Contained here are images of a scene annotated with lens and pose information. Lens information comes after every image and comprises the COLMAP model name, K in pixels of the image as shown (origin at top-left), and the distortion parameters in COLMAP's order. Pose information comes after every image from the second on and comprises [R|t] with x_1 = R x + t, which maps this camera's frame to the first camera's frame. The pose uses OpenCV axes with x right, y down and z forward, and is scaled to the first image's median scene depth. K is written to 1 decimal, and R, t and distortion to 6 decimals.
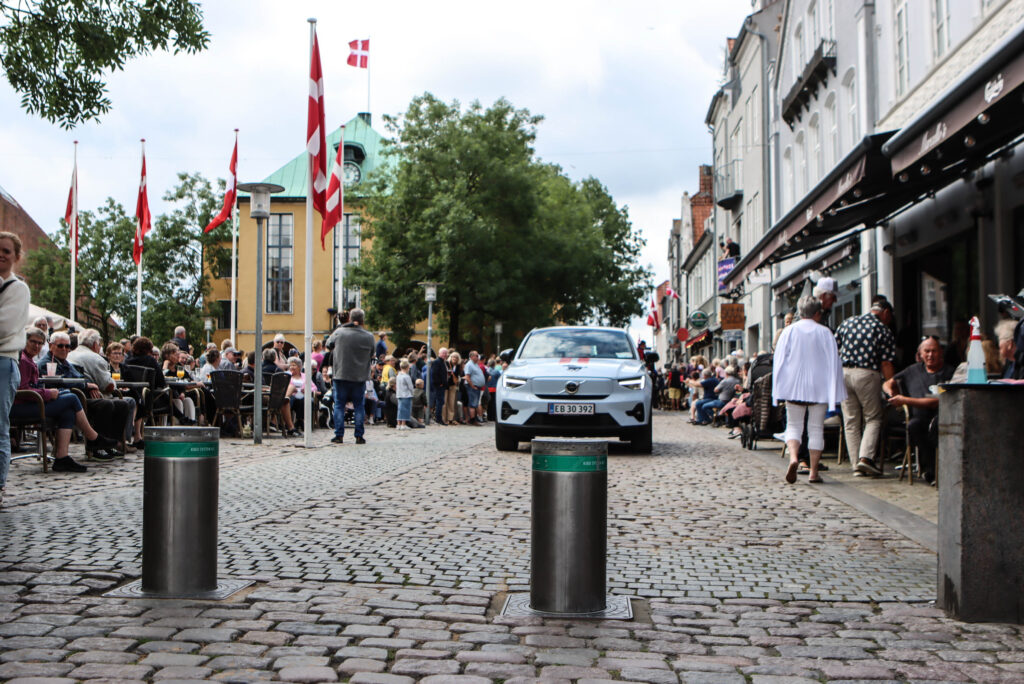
lens RADIAL K [[1237.0, 0, 522.0], [0, 1237.0, 339.2], [0, 0, 1]] dist [-0.087803, 0.000000]
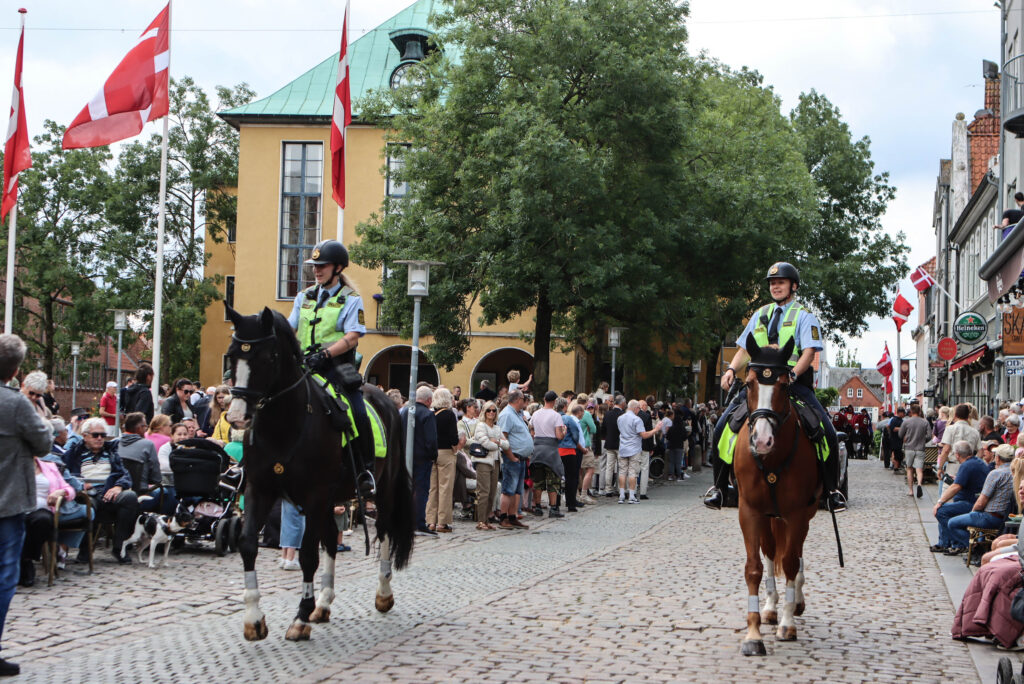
lens RADIAL K [[1745.9, 0, 513.1], [0, 1745.9, 339.9], [0, 0, 1]] dist [-0.067445, 0.000000]
pose [[0.991659, 0.023241, -0.126775, 0.034970], [-0.022730, 0.999727, 0.005472, -0.010326], [0.126867, -0.002545, 0.991916, 0.167457]]
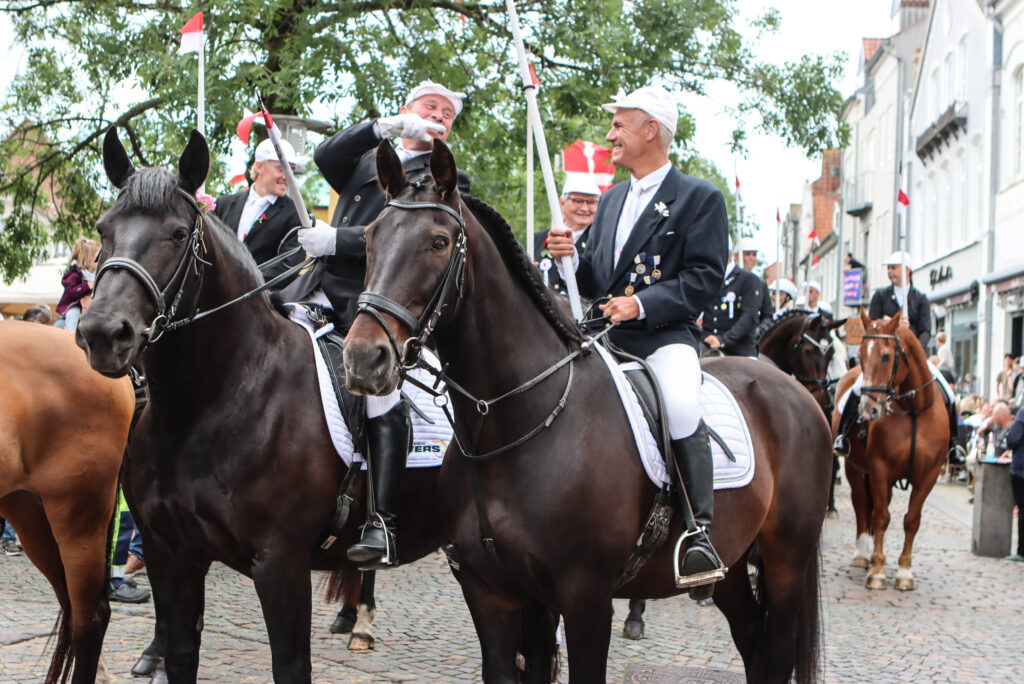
lens RADIAL K [[1511.4, 0, 542.4], [0, 1511.4, 356.9], [0, 0, 1]] dist [-0.069782, 0.000000]
pose [[0.999001, 0.035909, -0.026608, -0.043677], [-0.035028, 0.998846, 0.032865, -0.023178], [0.027757, -0.031900, 0.999106, -0.195995]]
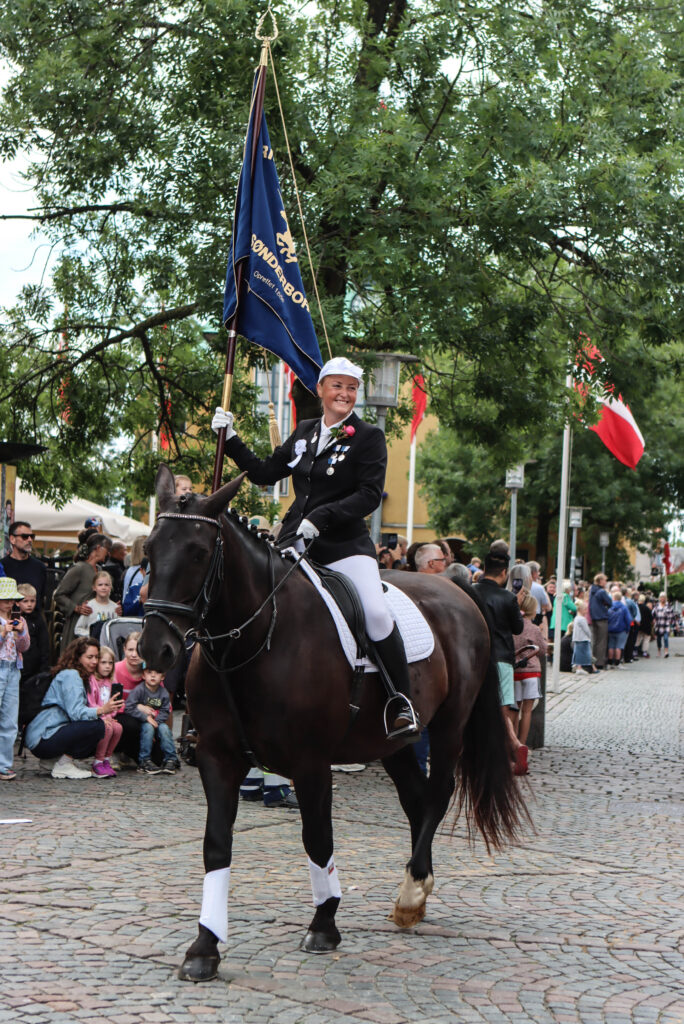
lens RADIAL K [[2076.6, 0, 340.2], [0, 2076.6, 519.0], [0, 0, 1]] dist [0.017324, 0.000000]
pose [[0.995848, 0.031716, -0.085326, -0.067843], [-0.030950, 0.999468, 0.010287, -0.027977], [0.085606, -0.007603, 0.996300, -0.297412]]
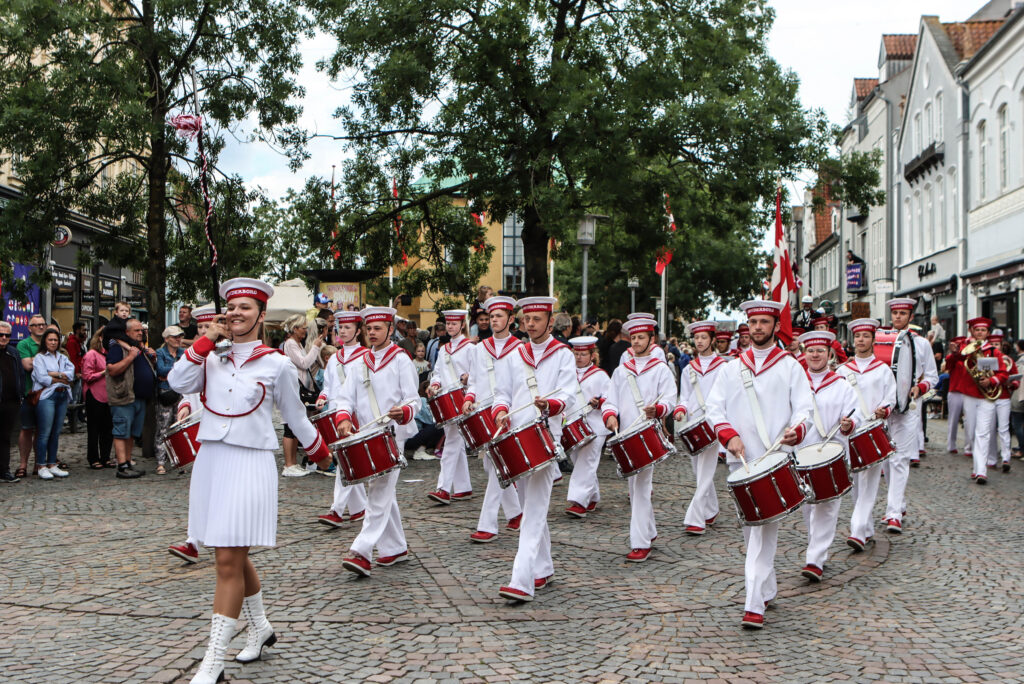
lens RADIAL K [[1342.9, 0, 522.9], [0, 1342.9, 343.5], [0, 0, 1]] dist [-0.081773, 0.000000]
pose [[0.998561, 0.006191, -0.053267, -0.088667], [-0.004233, 0.999314, 0.036791, -0.028807], [0.053458, -0.036512, 0.997902, -0.345021]]
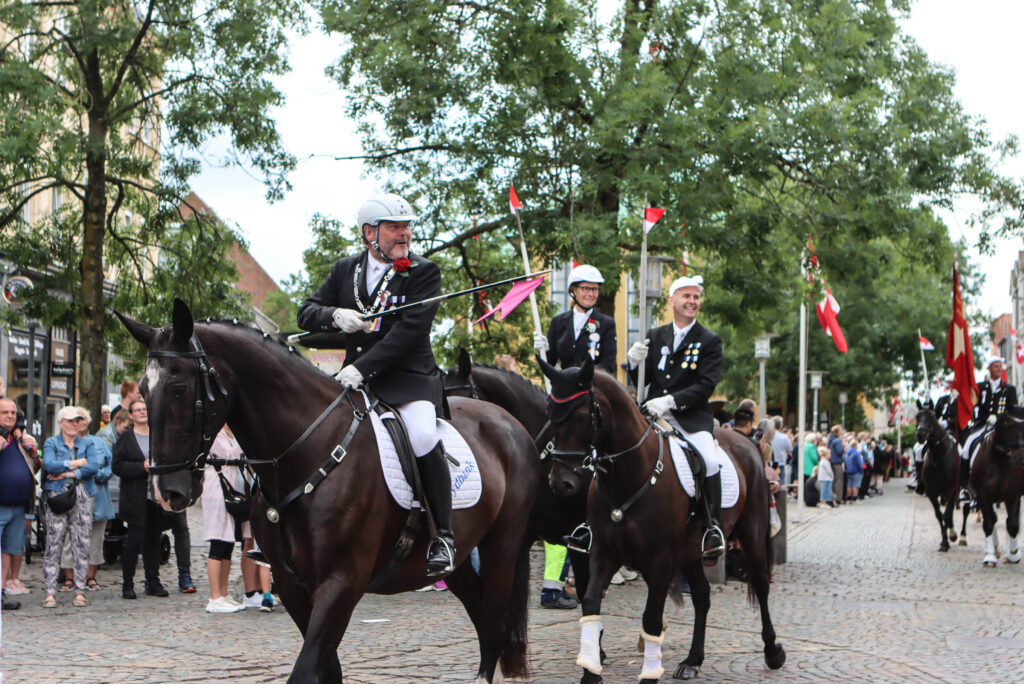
lens RADIAL K [[1745.9, 0, 514.5], [0, 1745.9, 340.8], [0, 0, 1]] dist [-0.067445, 0.000000]
pose [[0.988900, 0.002182, -0.148570, -0.064071], [-0.004564, 0.999866, -0.015691, -0.028121], [0.148516, 0.016195, 0.988777, -0.324443]]
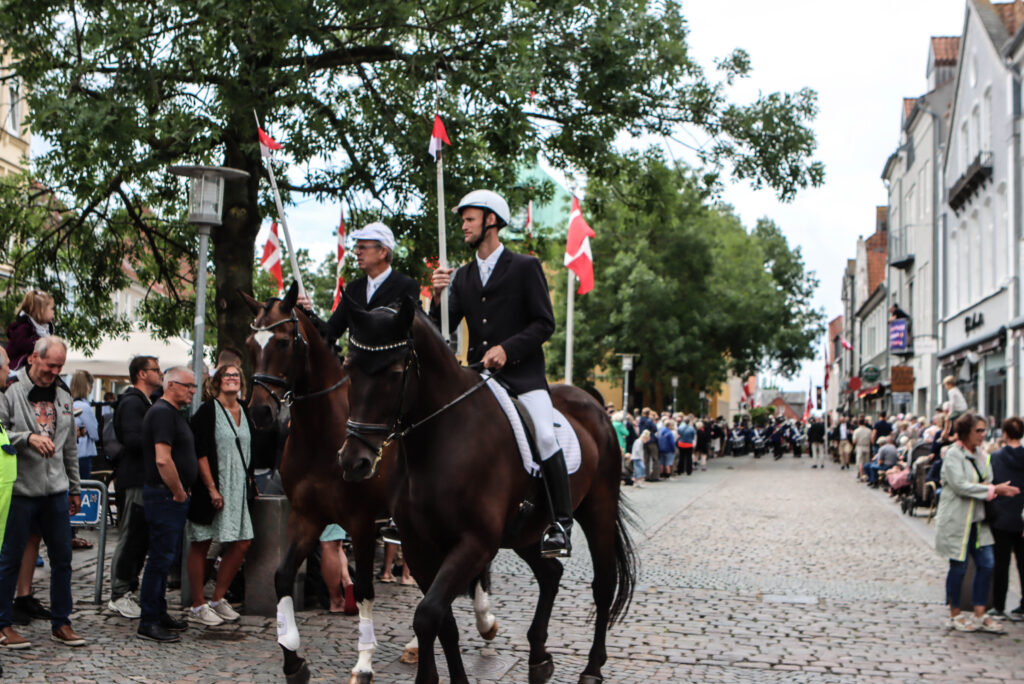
lens RADIAL K [[1399.8, 0, 546.3], [0, 1399.8, 341.3], [0, 0, 1]] dist [-0.060969, 0.000000]
pose [[0.995748, 0.015515, -0.090799, -0.018815], [-0.016883, 0.999755, -0.014307, -0.022498], [0.090554, 0.015779, 0.995766, -0.166285]]
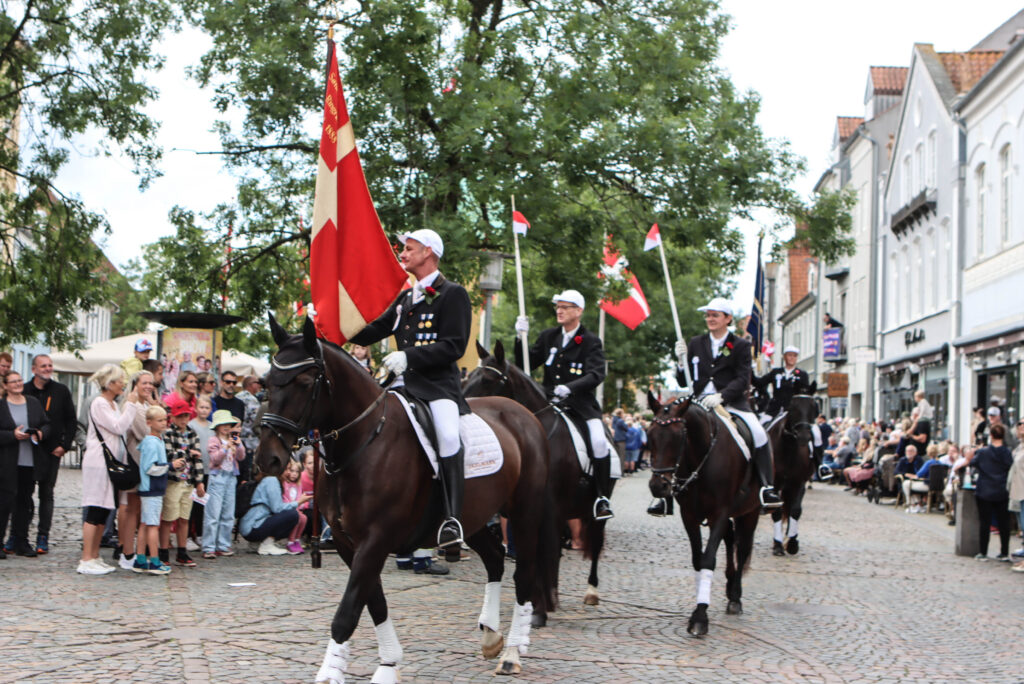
lens RADIAL K [[1511.4, 0, 518.1], [0, 1511.4, 344.3], [0, 0, 1]] dist [-0.069782, 0.000000]
pose [[0.999301, 0.032100, -0.019181, -0.077280], [-0.032253, 0.999450, -0.007722, -0.028036], [0.018923, 0.008336, 0.999786, -0.306735]]
